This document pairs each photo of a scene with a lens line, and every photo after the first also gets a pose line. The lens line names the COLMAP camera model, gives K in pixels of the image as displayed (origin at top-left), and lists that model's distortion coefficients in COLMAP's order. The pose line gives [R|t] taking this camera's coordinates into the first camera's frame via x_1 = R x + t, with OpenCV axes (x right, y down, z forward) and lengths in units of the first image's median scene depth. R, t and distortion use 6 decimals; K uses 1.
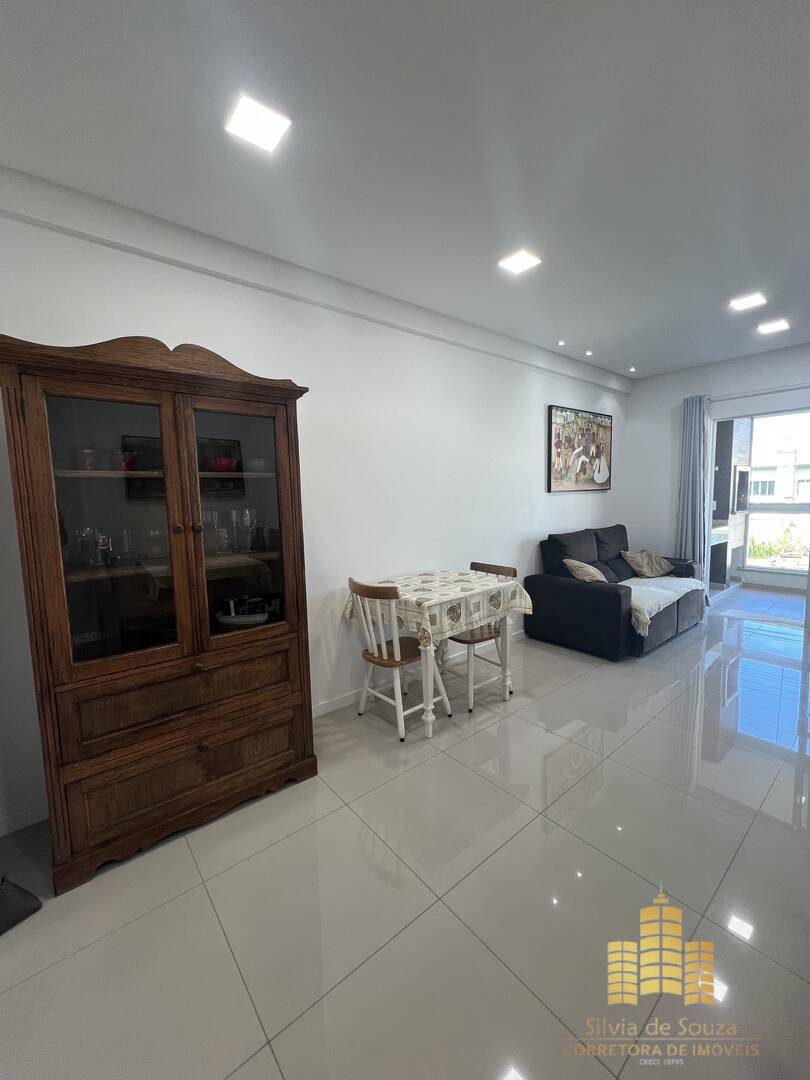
lens RADIAL K [[433.9, 0, 406.8], [0, 433.9, 538.4], [0, 0, 1]] dist [-0.003018, 0.000713]
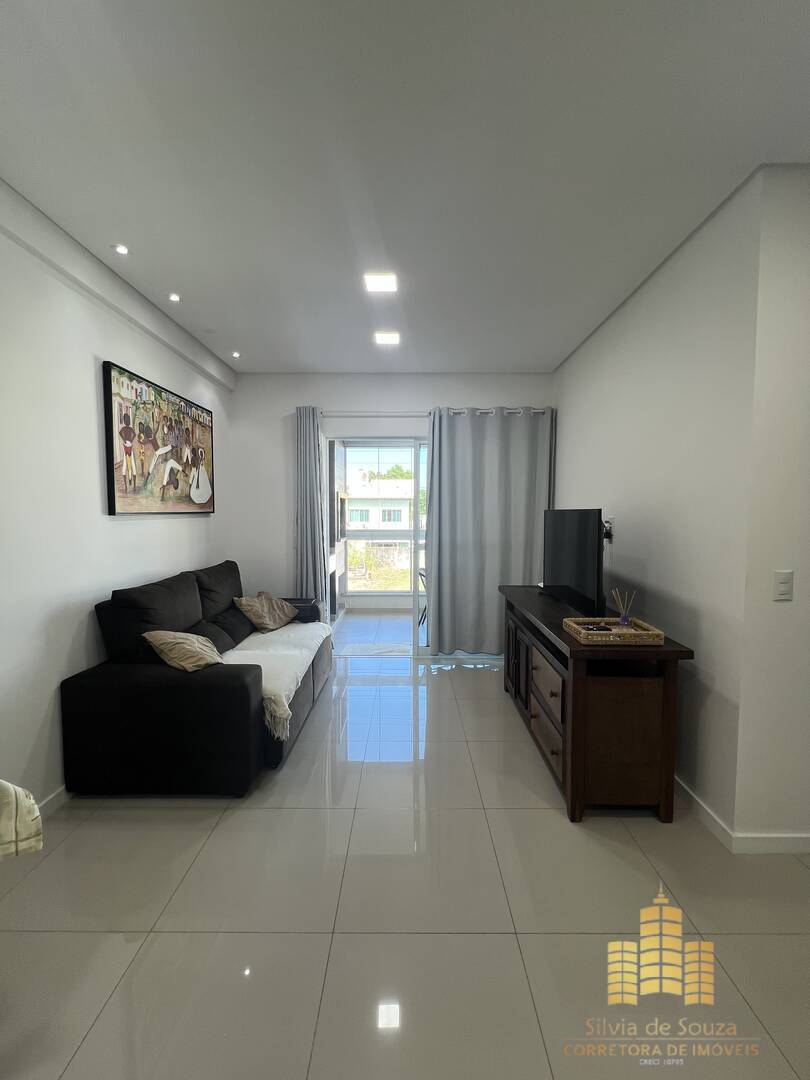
lens RADIAL K [[435.0, 0, 410.7], [0, 435.0, 538.6], [0, 0, 1]] dist [-0.004364, -0.000626]
pose [[0.636091, -0.018885, 0.771383, 0.130543], [0.061109, 0.997793, -0.025963, -0.034382], [-0.769190, 0.063653, 0.635842, 0.320888]]
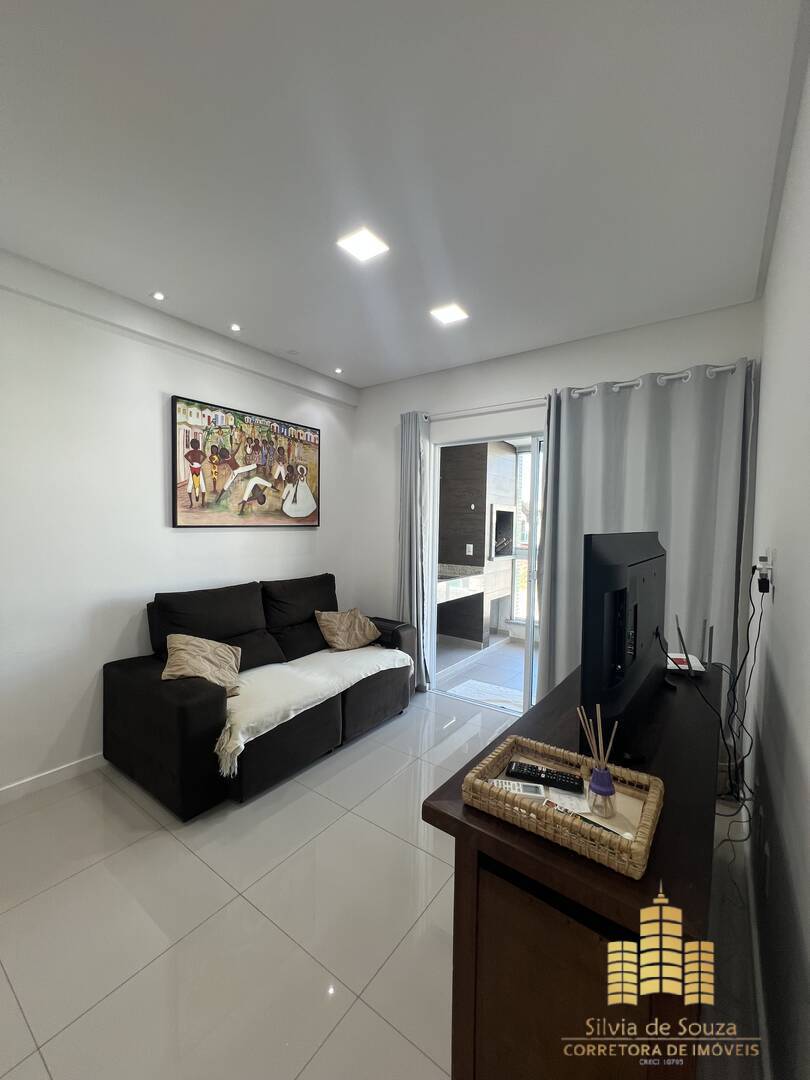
lens RADIAL K [[435.0, 0, 407.0], [0, 435.0, 538.4], [0, 0, 1]] dist [-0.004364, -0.000626]
pose [[0.966437, 0.034108, 0.254631, 0.472204], [-0.016826, 0.997423, -0.069742, -0.046619], [-0.256353, 0.063117, 0.964520, 0.261864]]
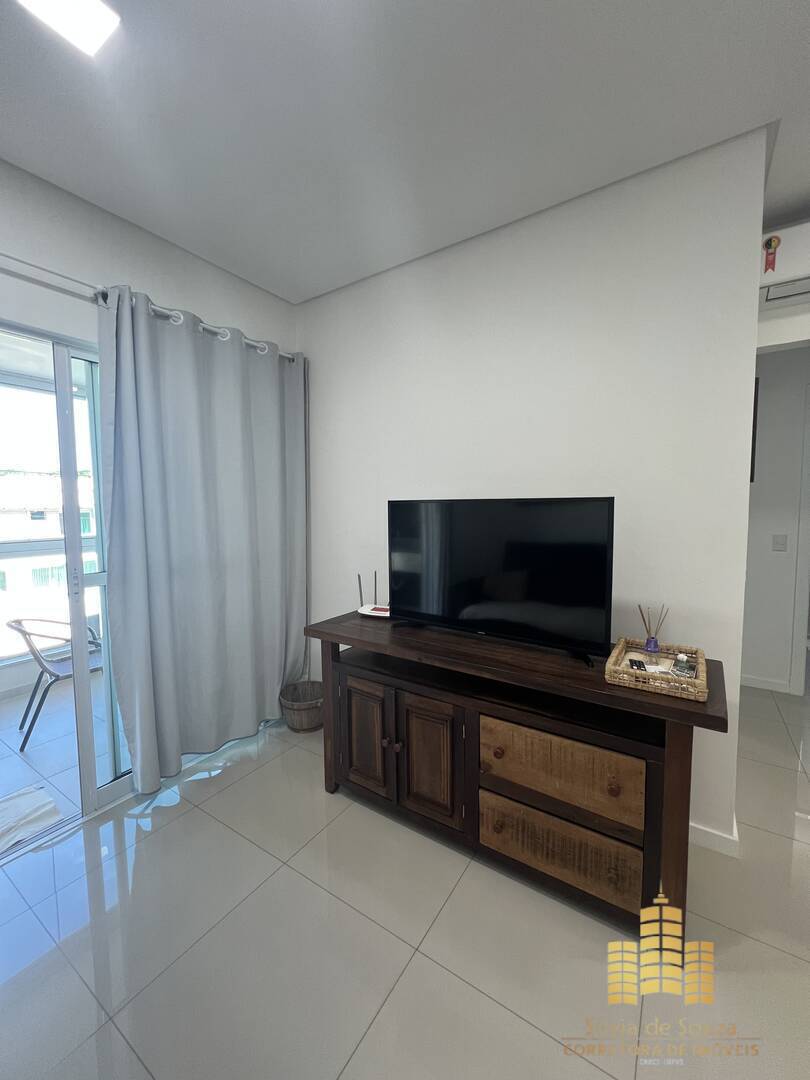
lens RADIAL K [[433.9, 0, 408.4], [0, 433.9, 535.2], [0, 0, 1]] dist [-0.003018, 0.000713]
pose [[-0.283999, -0.038123, 0.958066, 0.352705], [0.113716, 0.990818, 0.073135, -0.078537], [-0.952057, 0.129717, -0.277057, 0.702990]]
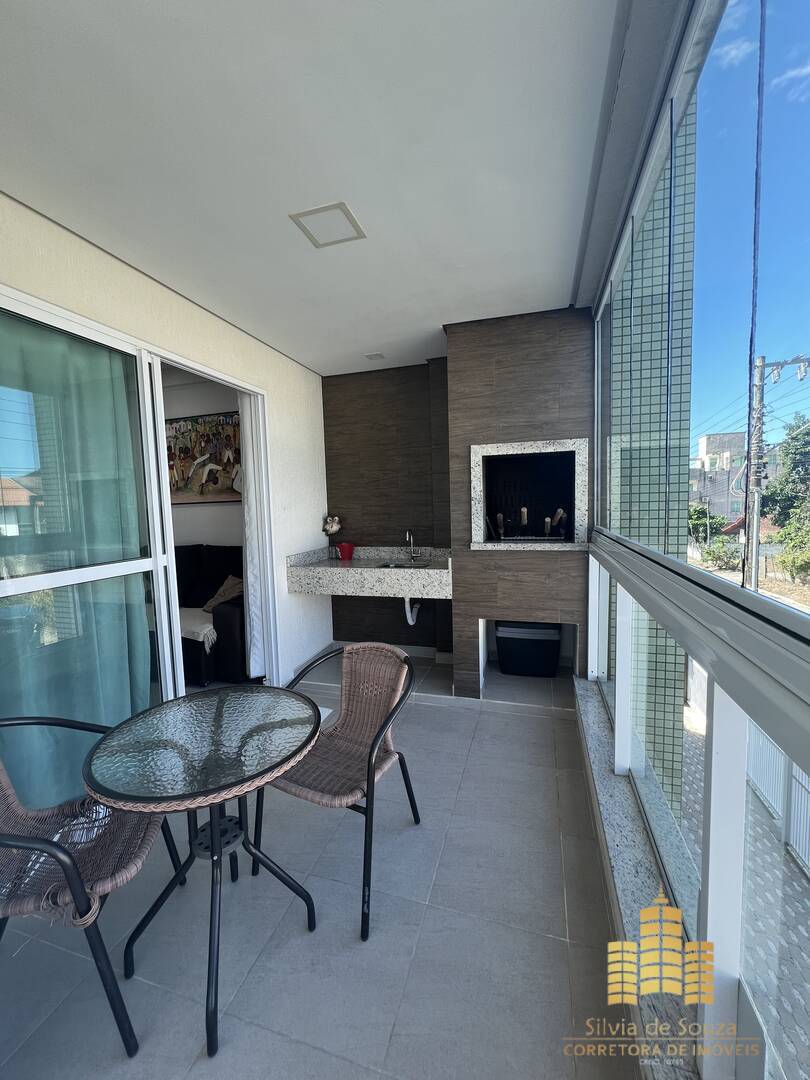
lens RADIAL K [[435.0, 0, 404.5], [0, 435.0, 539.6], [0, 0, 1]] dist [-0.004364, -0.000626]
pose [[0.547871, 0.075935, -0.833109, 1.419594], [-0.070600, 0.996516, 0.044401, -0.103171], [0.833578, 0.034492, 0.551323, 0.853749]]
